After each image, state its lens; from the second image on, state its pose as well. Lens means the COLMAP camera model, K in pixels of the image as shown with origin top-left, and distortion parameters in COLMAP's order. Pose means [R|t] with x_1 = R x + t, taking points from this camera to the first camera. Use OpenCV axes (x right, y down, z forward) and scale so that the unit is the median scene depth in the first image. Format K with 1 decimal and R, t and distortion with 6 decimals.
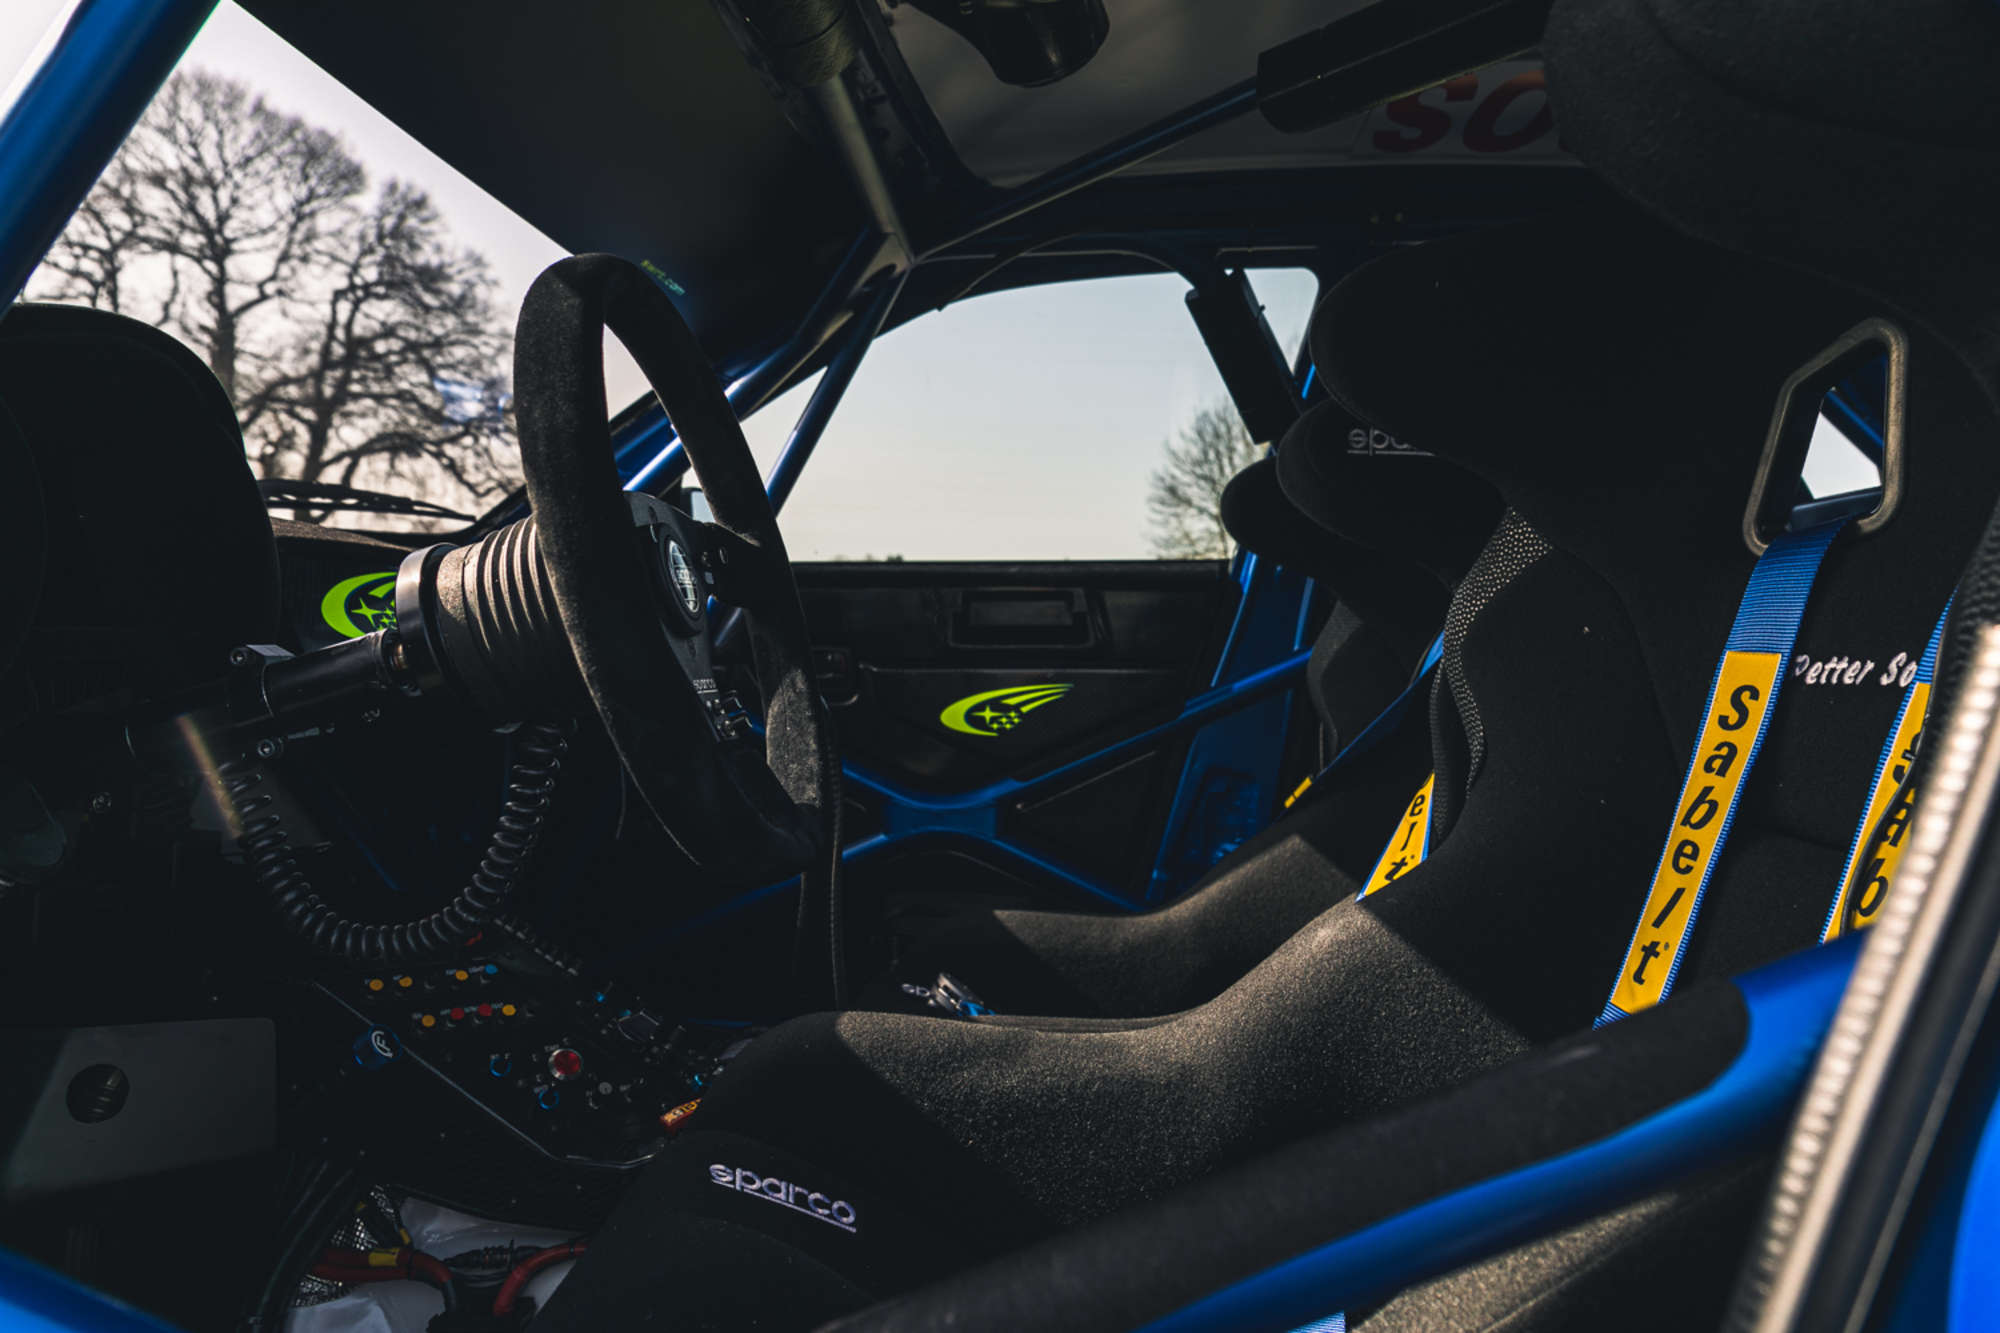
lens RADIAL K [[1315.7, 0, 996.9], [0, 1315.7, 665.1], [0, 0, 1]] dist [0.011537, 0.003377]
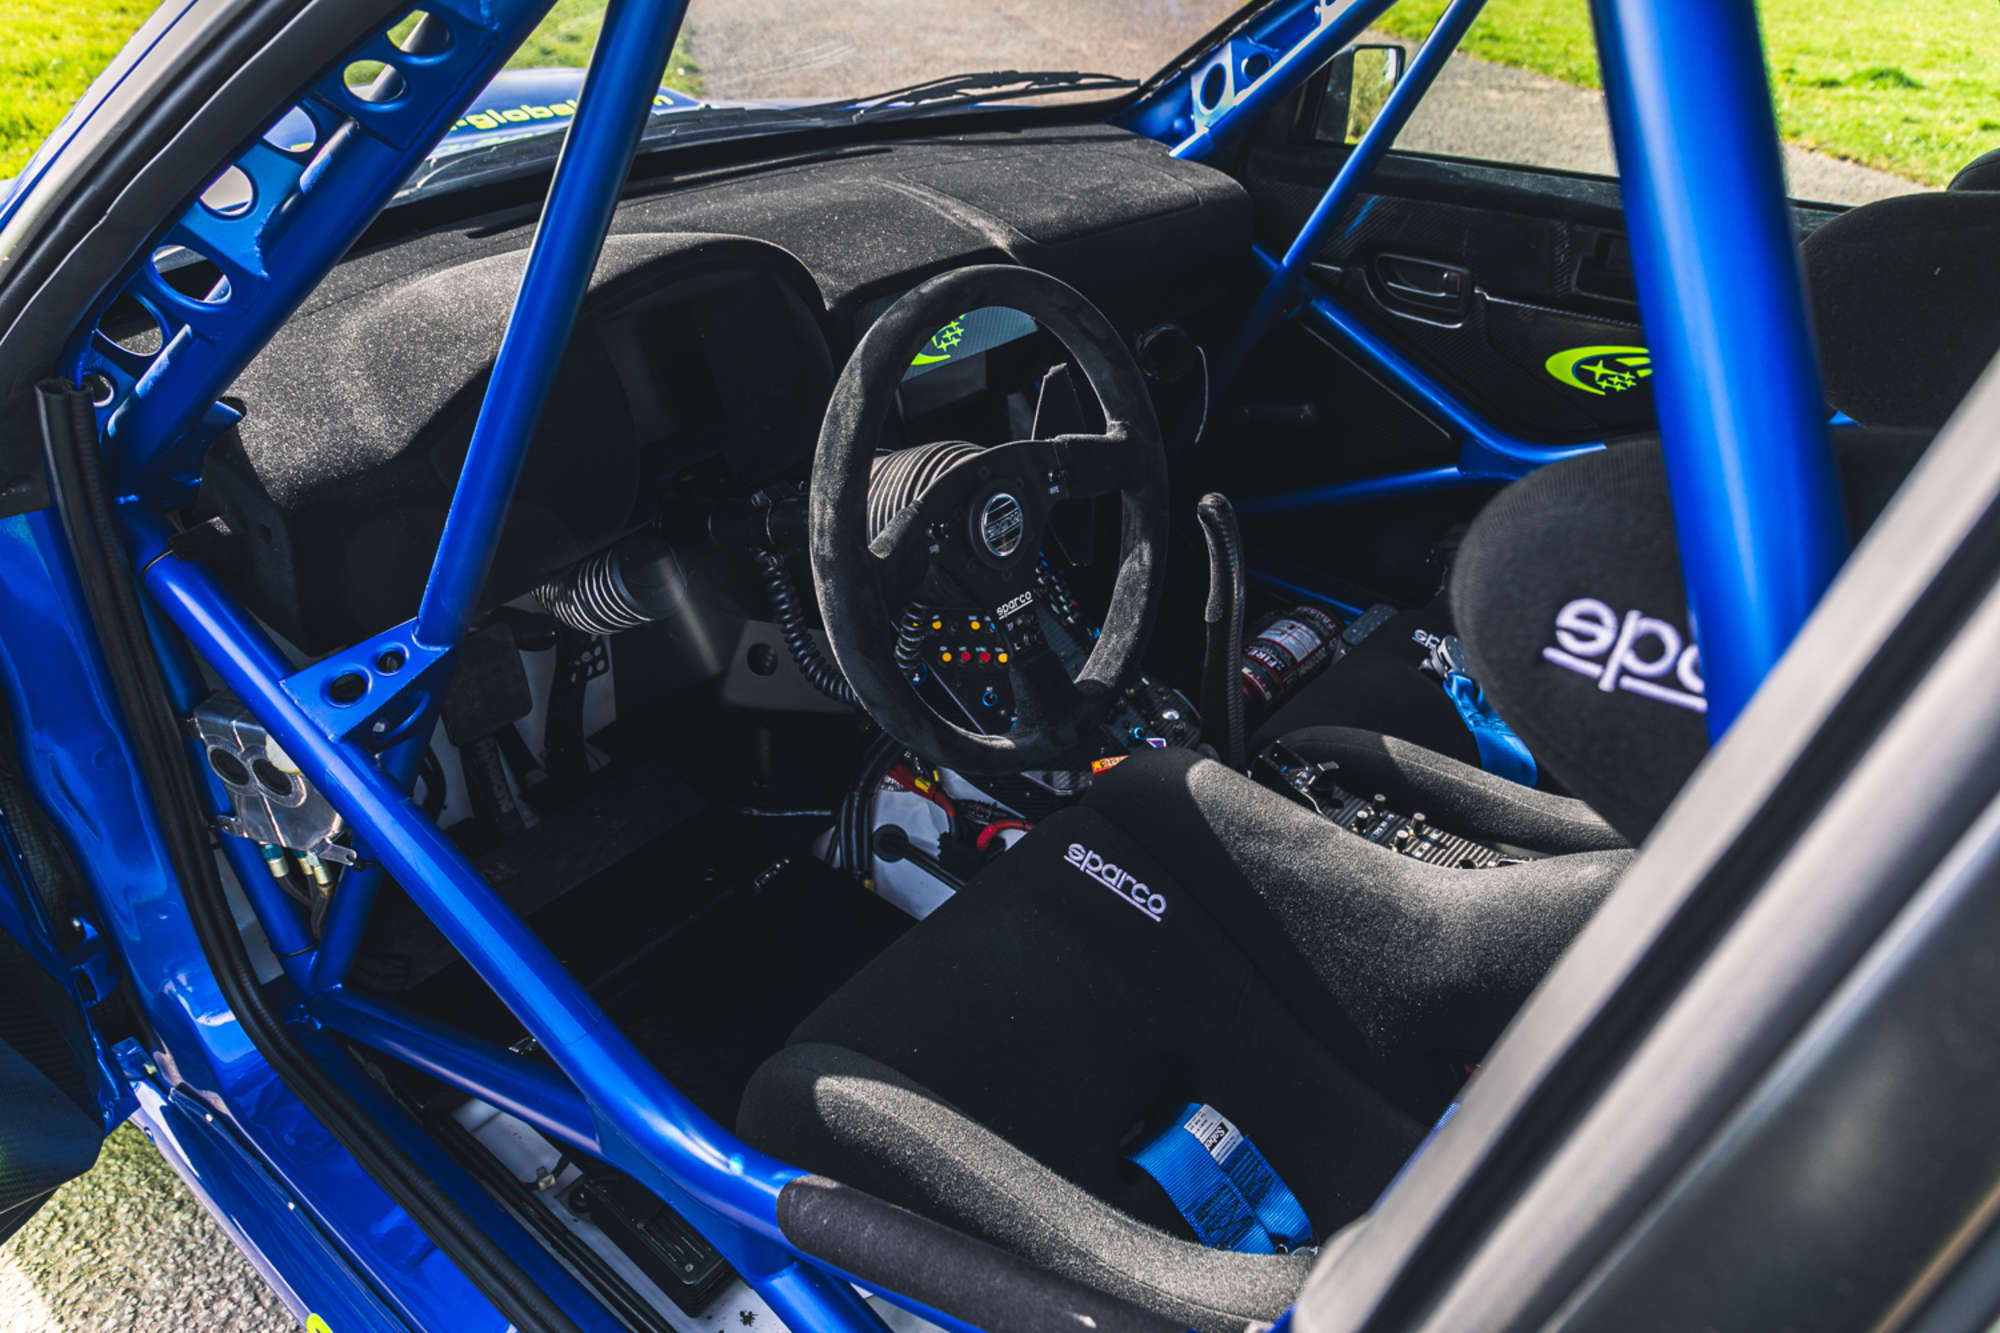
lens RADIAL K [[1315.7, 0, 995.9], [0, 1315.7, 669.0], [0, 0, 1]] dist [0.011537, 0.003377]
pose [[0.805132, 0.313128, -0.503700, 0.316266], [-0.013364, 0.858635, 0.512414, -0.430640], [0.592945, -0.405829, 0.695499, 0.044496]]
